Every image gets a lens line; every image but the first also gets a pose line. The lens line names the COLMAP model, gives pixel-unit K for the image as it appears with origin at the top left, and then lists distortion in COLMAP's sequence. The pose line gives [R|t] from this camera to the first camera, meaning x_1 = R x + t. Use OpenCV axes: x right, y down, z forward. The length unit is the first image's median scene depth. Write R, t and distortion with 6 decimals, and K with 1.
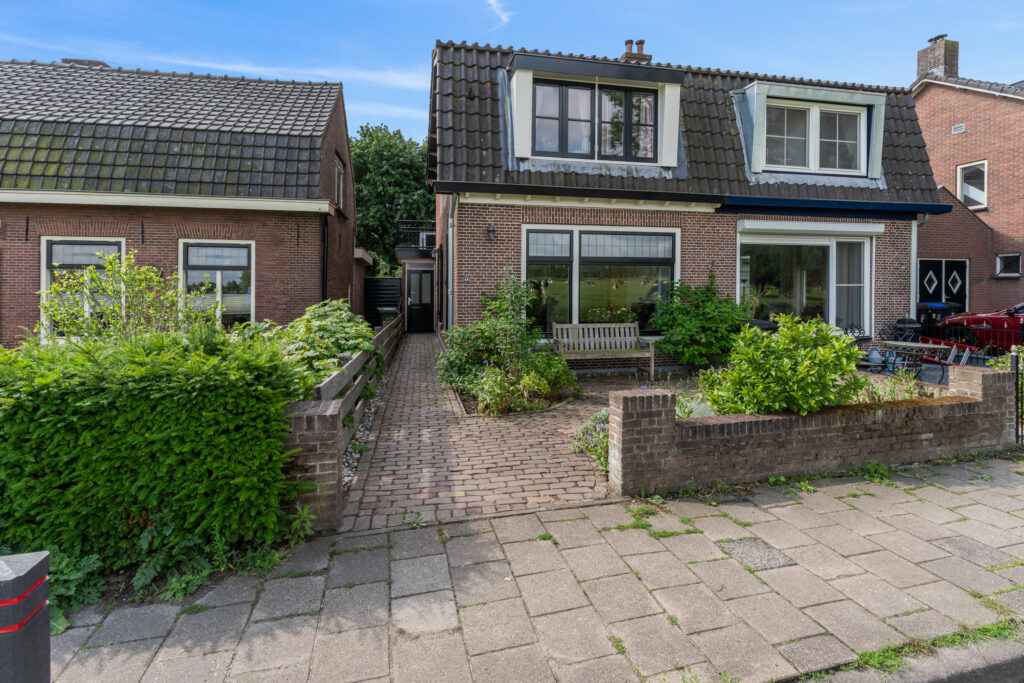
lens RADIAL K [[504.0, 0, 514.5], [0, 504.0, 288.4], [0, 0, 1]] dist [-0.000100, 0.000161]
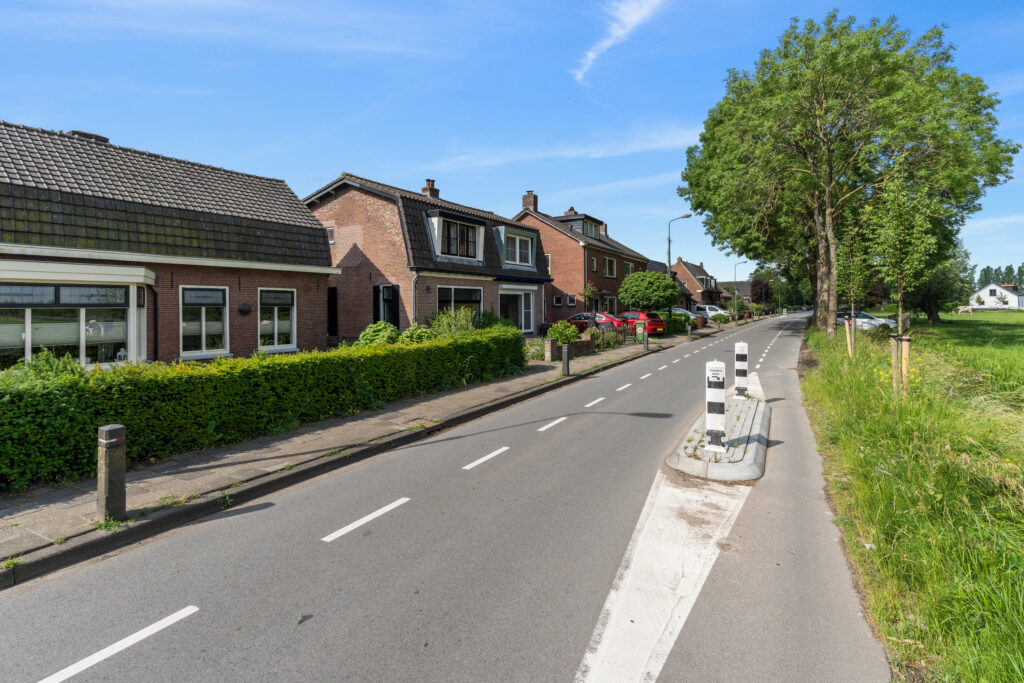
lens RADIAL K [[504.0, 0, 514.5], [0, 504.0, 288.4], [0, 0, 1]] dist [-0.000100, 0.000161]
pose [[0.700357, 0.020621, 0.713495, -1.231665], [0.007557, 0.999312, -0.036300, -0.028860], [-0.713753, 0.030814, 0.699720, -0.729405]]
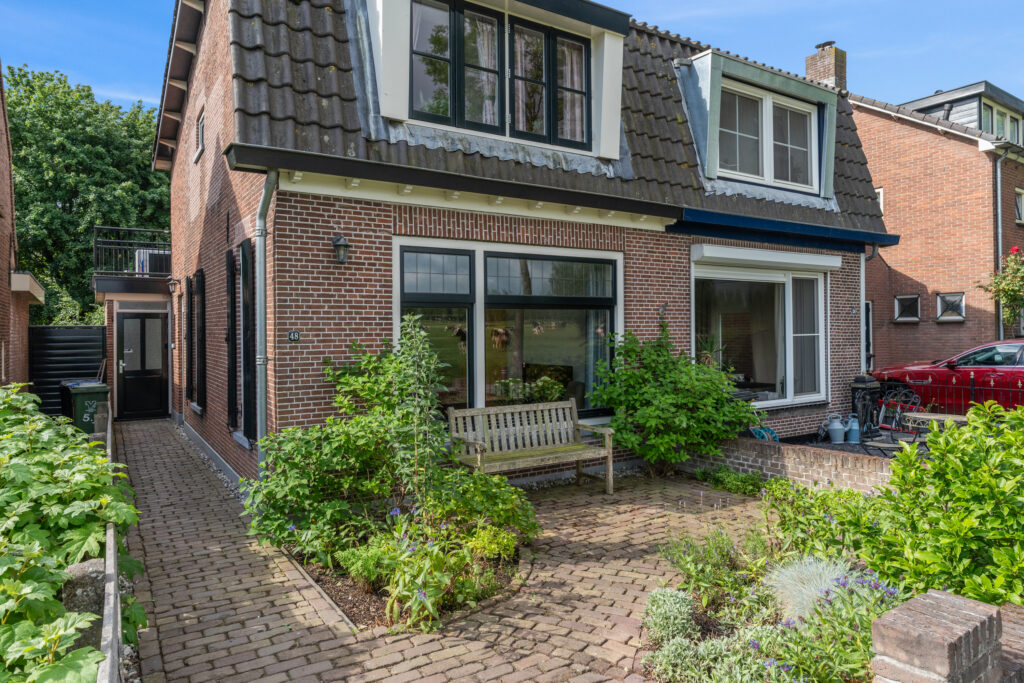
lens RADIAL K [[665.5, 0, 518.9], [0, 665.5, 326.5], [0, 0, 1]] dist [-0.001163, 0.001462]
pose [[0.932425, -0.007348, 0.361288, -0.116073], [0.011636, 0.999885, -0.009693, -0.016264], [-0.361176, 0.013242, 0.932404, 0.237044]]
